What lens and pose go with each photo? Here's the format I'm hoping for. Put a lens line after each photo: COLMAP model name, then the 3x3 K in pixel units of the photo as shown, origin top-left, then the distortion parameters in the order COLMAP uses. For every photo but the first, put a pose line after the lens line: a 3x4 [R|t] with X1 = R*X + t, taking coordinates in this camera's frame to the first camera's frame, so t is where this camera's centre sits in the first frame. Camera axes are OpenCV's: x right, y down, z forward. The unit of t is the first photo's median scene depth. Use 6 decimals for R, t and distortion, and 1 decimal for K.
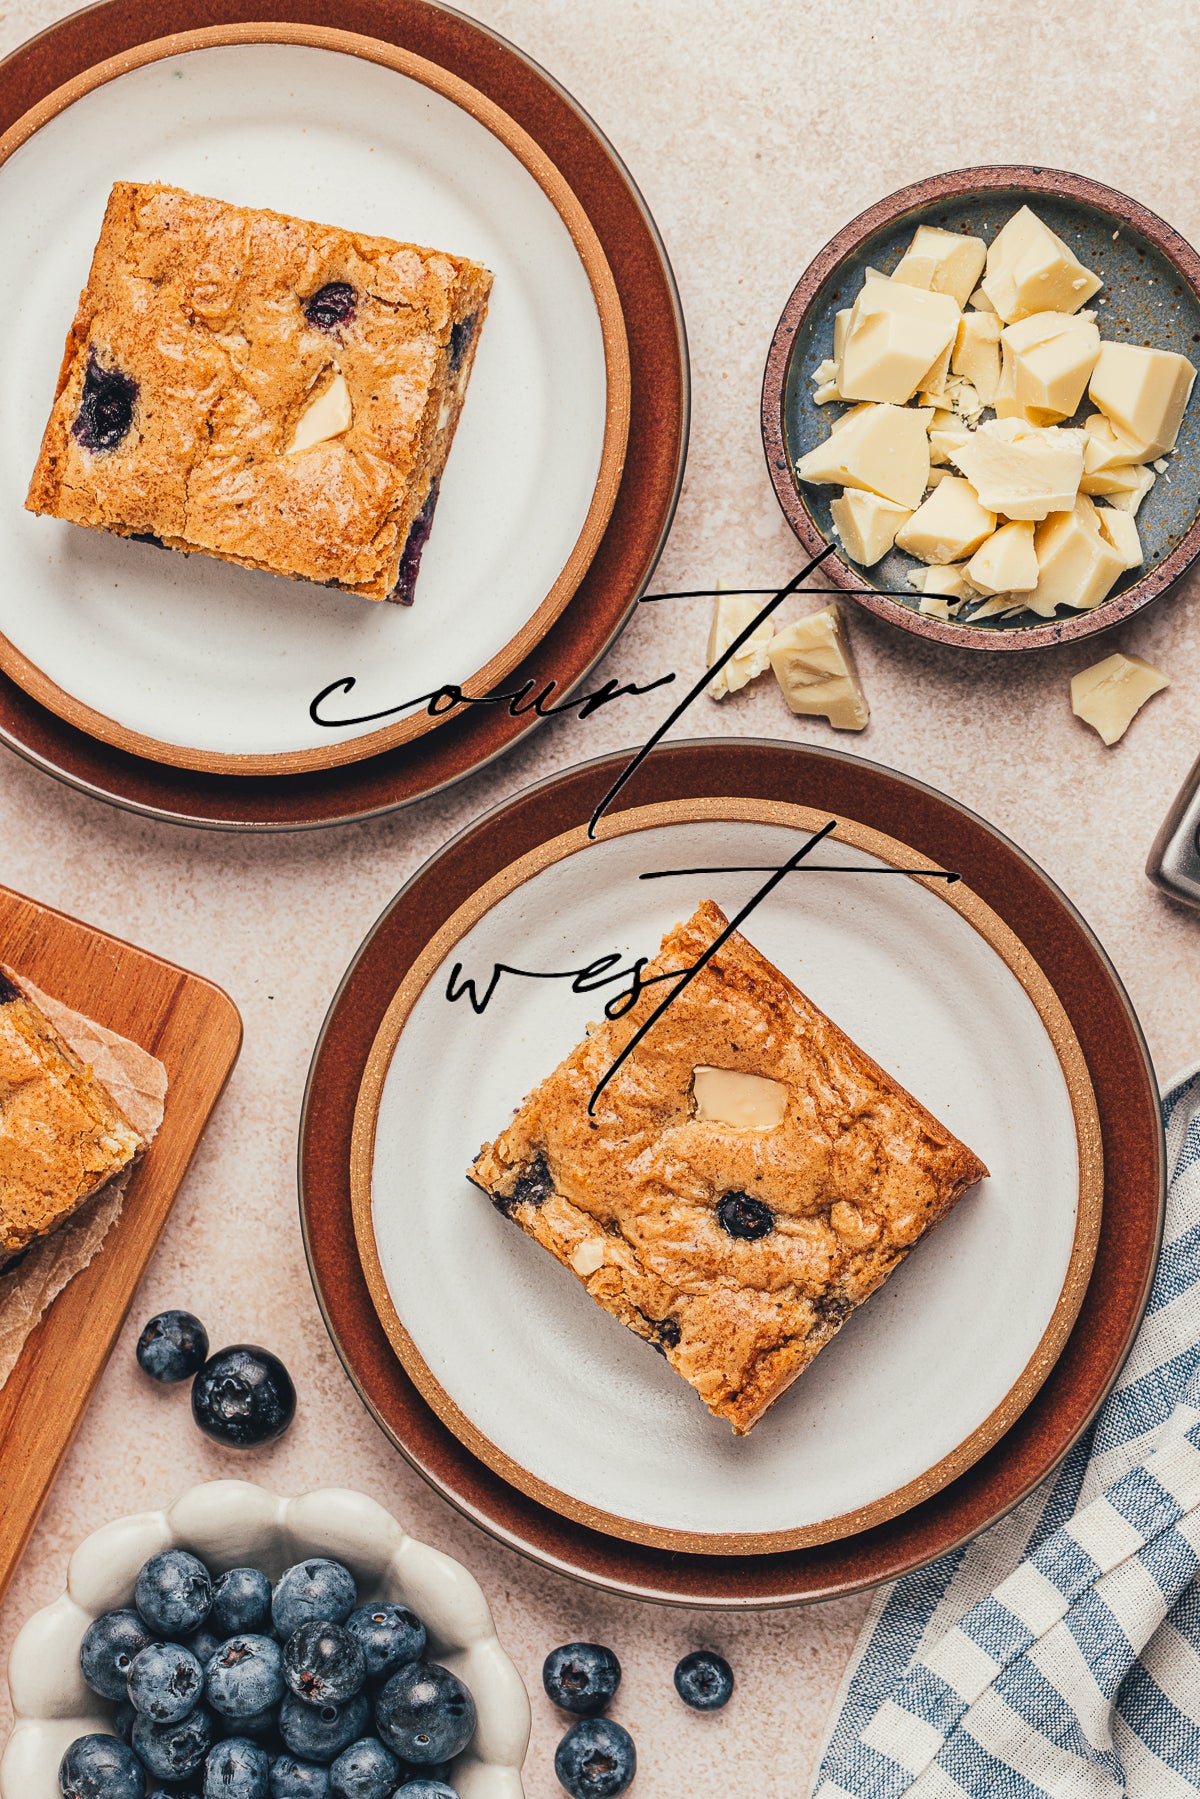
lens RADIAL K [[5980.1, 0, 601.7], [0, 5980.1, 734.8], [0, 0, 1]] dist [0.071475, 0.019568]
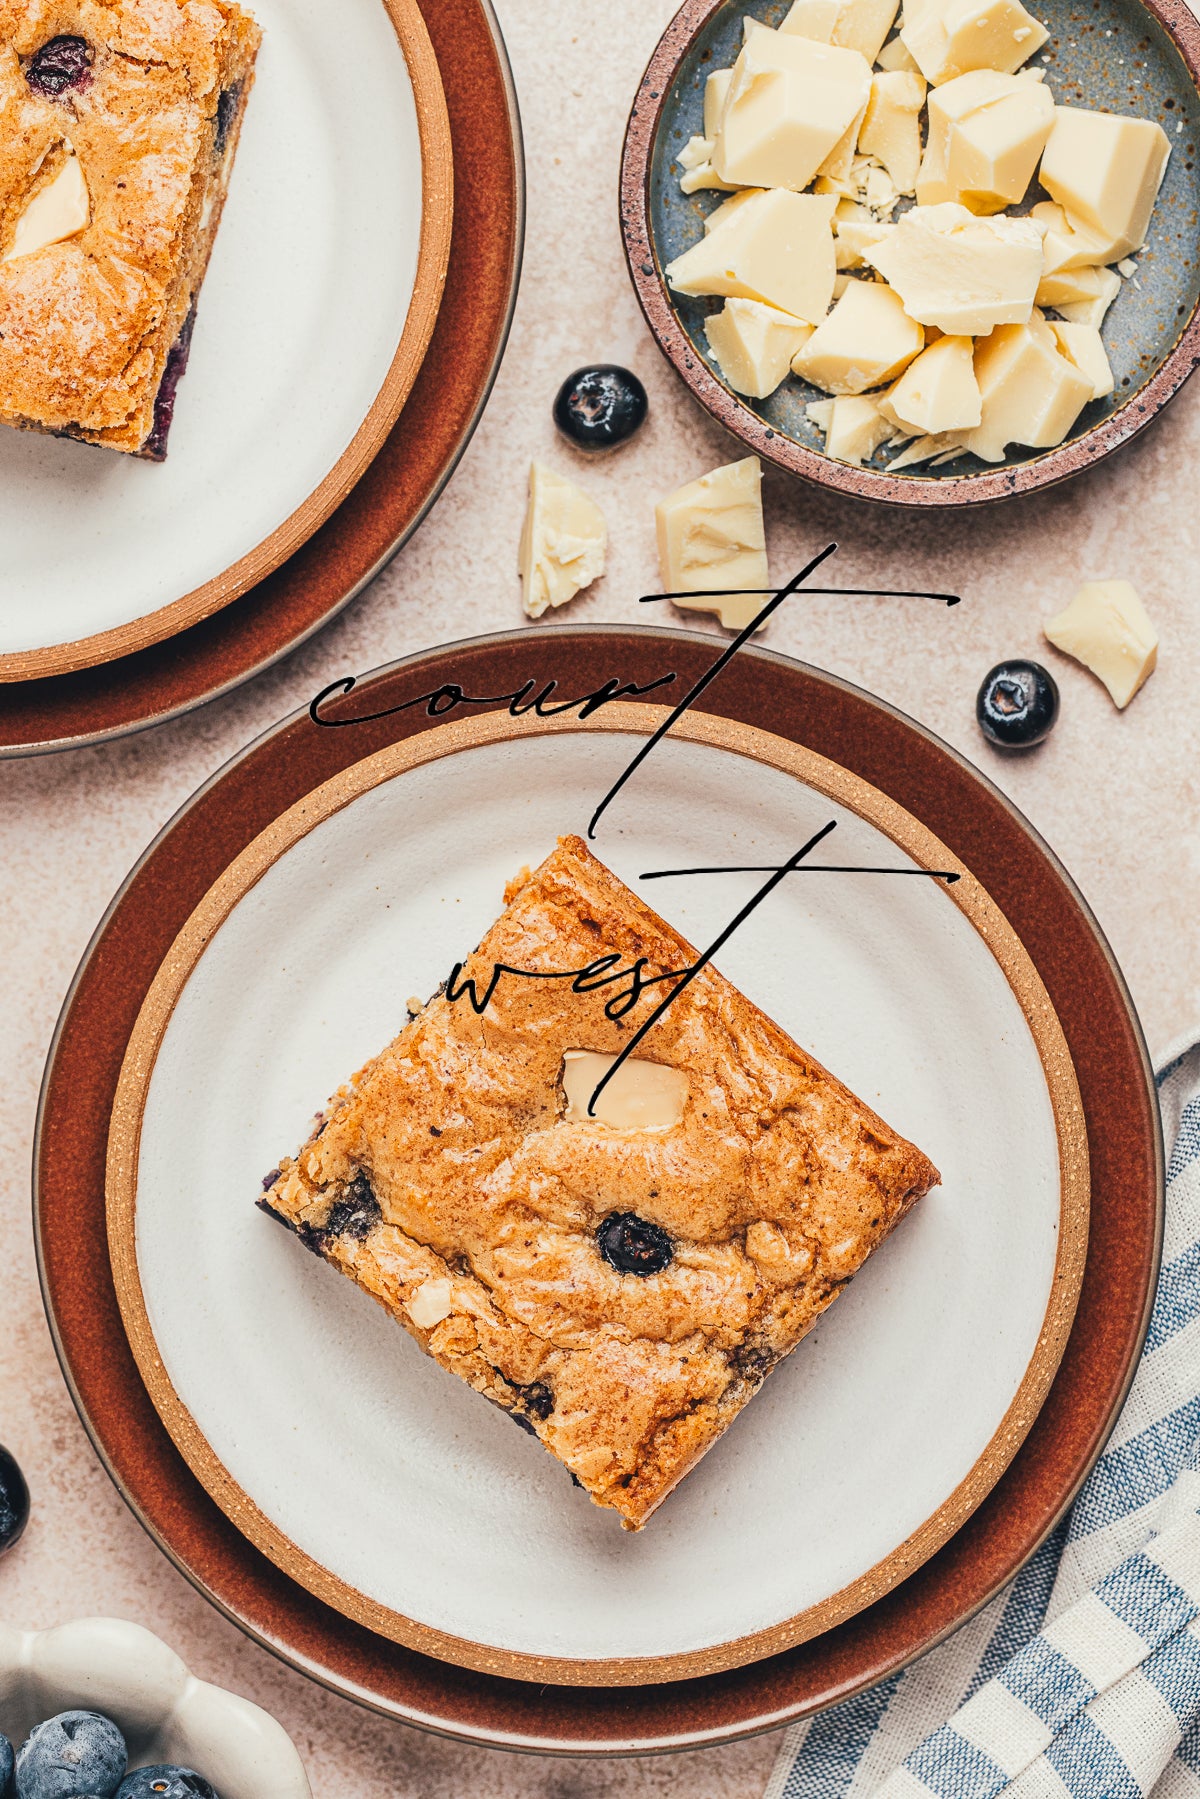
lens RADIAL K [[5980.1, 0, 601.7], [0, 5980.1, 734.8], [0, 0, 1]] dist [0.071475, 0.019568]
pose [[0.993643, -0.018393, 0.111063, -0.063293], [0.018589, 0.999827, -0.000724, 0.015440], [-0.111030, 0.002783, 0.993813, 0.235660]]
